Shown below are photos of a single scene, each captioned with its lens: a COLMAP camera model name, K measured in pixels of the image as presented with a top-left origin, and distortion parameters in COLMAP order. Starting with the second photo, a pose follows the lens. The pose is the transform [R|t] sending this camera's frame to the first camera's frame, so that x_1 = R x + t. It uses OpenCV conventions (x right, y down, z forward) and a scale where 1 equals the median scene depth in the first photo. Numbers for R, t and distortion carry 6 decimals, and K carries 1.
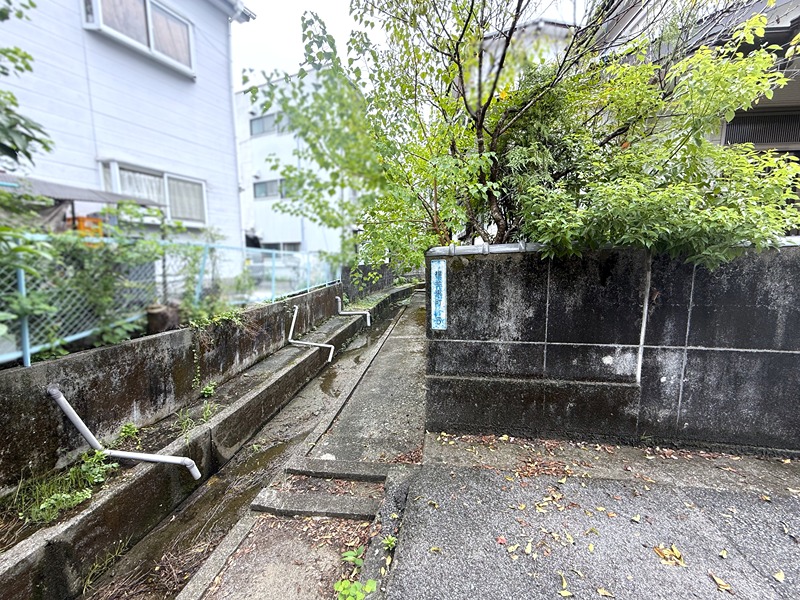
lens RADIAL K [[326.5, 0, 400.0], [0, 326.5, 300.0], [0, 0, 1]] dist [-0.000760, 0.000091]
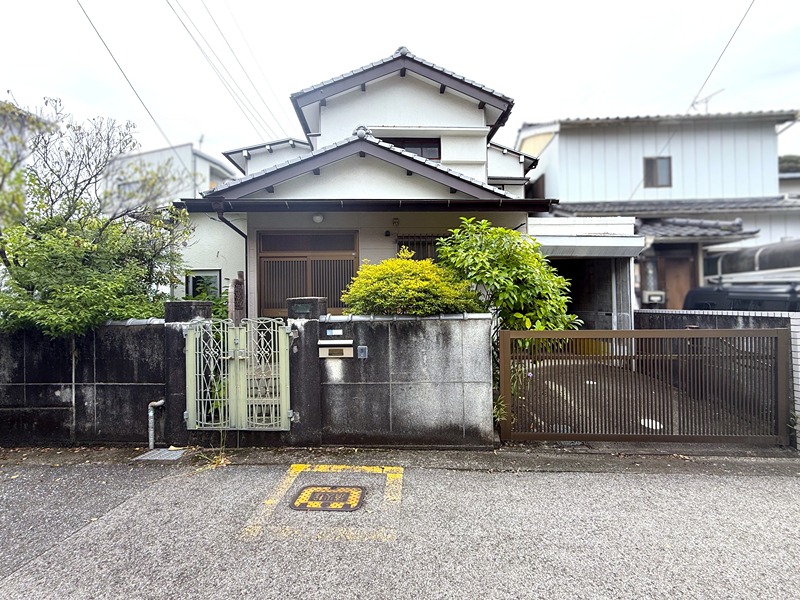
lens RADIAL K [[326.5, 0, 400.0], [0, 326.5, 300.0], [0, 0, 1]] dist [-0.000760, 0.000091]
pose [[0.991325, -0.002808, 0.131400, 2.135870], [0.020819, 0.990504, -0.135899, -0.021603], [-0.129771, 0.137456, 0.981970, -0.900926]]
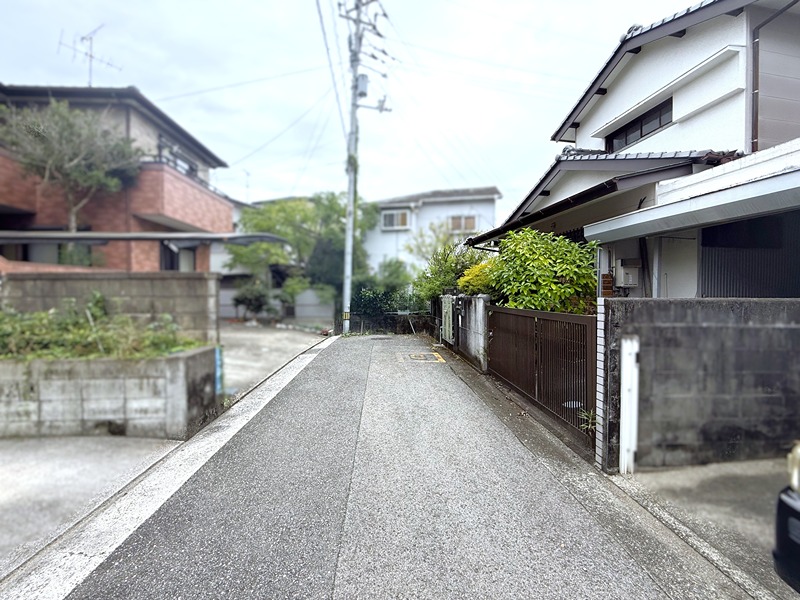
lens RADIAL K [[318.3, 0, 400.0], [0, 318.3, 300.0], [0, 0, 1]] dist [-0.000239, -0.000223]
pose [[0.258471, 0.026621, -0.965652, 4.941765], [-0.121786, 0.992543, -0.005236, -0.022149], [0.958312, 0.118956, 0.259785, -0.723807]]
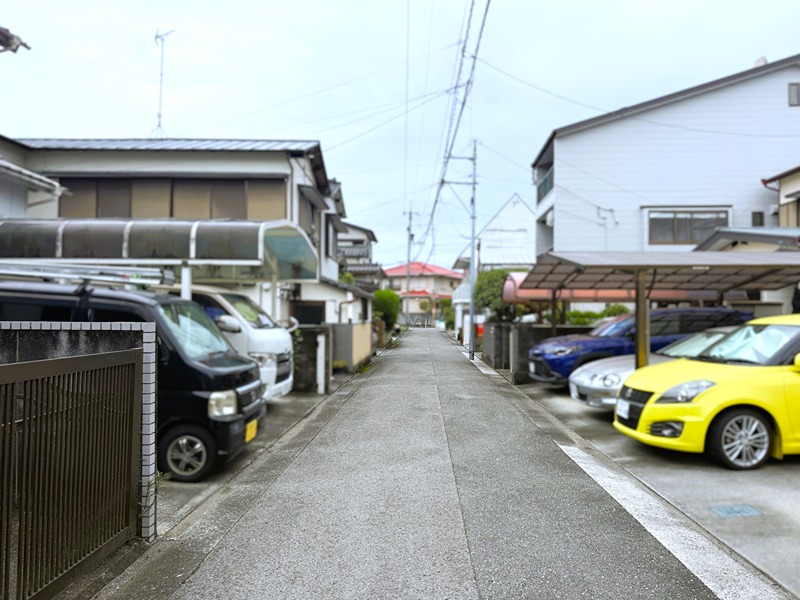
lens RADIAL K [[558.5, 0, 400.0], [0, 558.5, 300.0], [0, 0, 1]] dist [0.000092, -0.000393]
pose [[-0.160412, 0.033907, 0.986468, 2.360066], [0.114394, 0.993314, -0.015540, -0.082980], [-0.980399, 0.110353, -0.163218, -0.168583]]
